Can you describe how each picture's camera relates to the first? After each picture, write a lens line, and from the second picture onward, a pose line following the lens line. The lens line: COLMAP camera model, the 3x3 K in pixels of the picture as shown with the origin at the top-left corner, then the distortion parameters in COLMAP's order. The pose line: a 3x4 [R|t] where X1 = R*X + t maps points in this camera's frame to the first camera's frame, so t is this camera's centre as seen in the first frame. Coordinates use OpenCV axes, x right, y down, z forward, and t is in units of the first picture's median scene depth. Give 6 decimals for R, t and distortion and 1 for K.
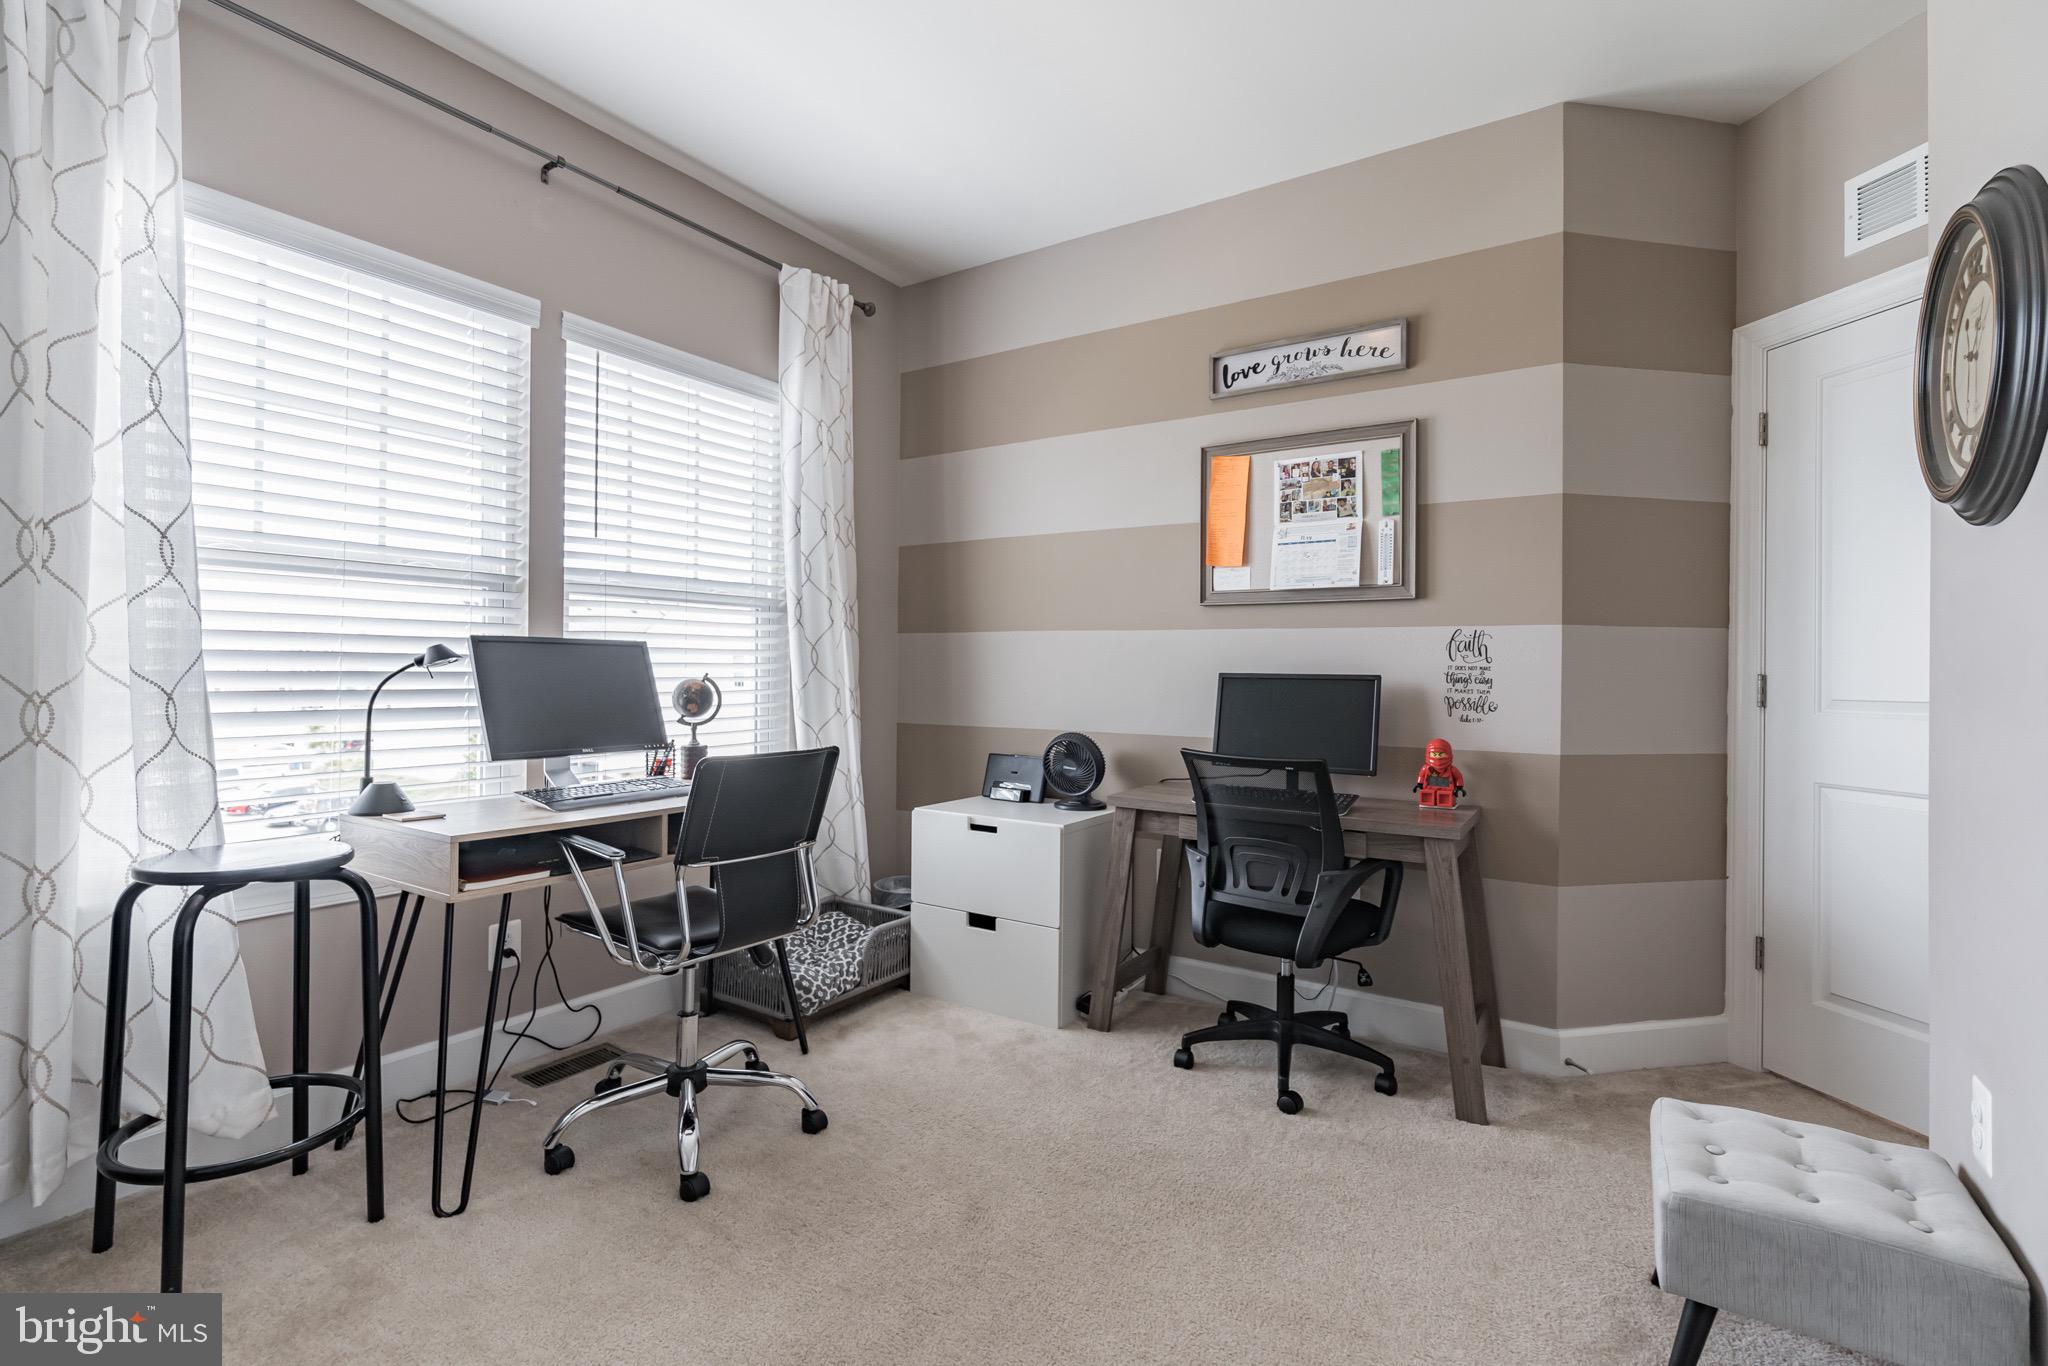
lens RADIAL K [[922.2, 0, 1021.7], [0, 922.2, 670.5], [0, 0, 1]] dist [0.000582, 0.000133]
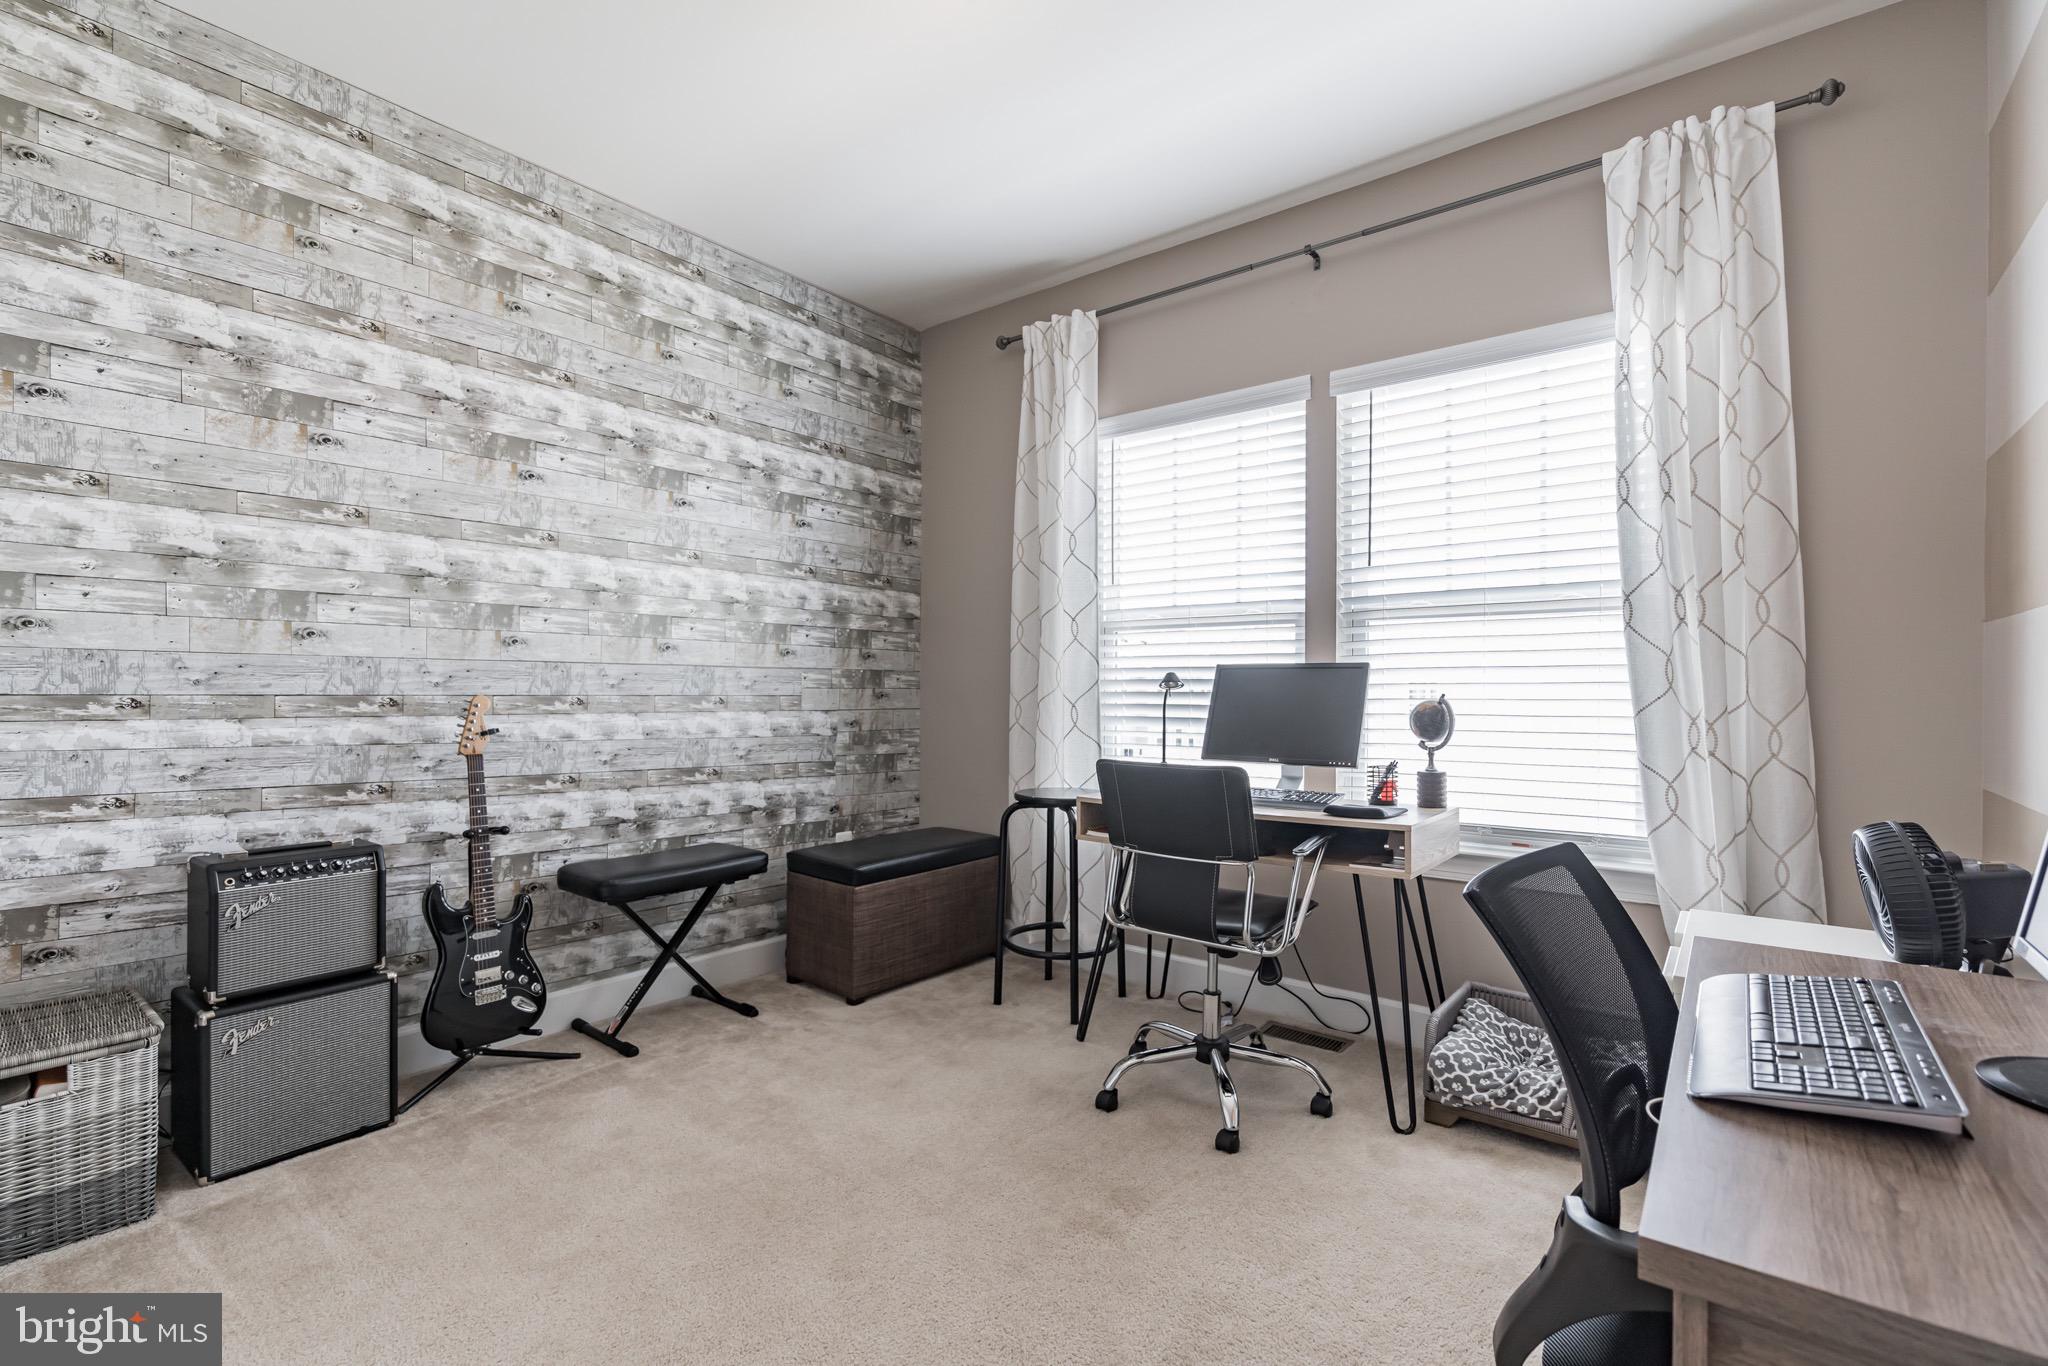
lens RADIAL K [[924.8, 0, 1027.9], [0, 924.8, 692.8], [0, 0, 1]] dist [-0.000826, 0.000032]
pose [[-0.083396, -0.003435, -0.996511, 0.665259], [-0.001168, 0.999994, -0.003349, 0.005758], [0.996516, 0.000884, -0.083399, 0.733805]]
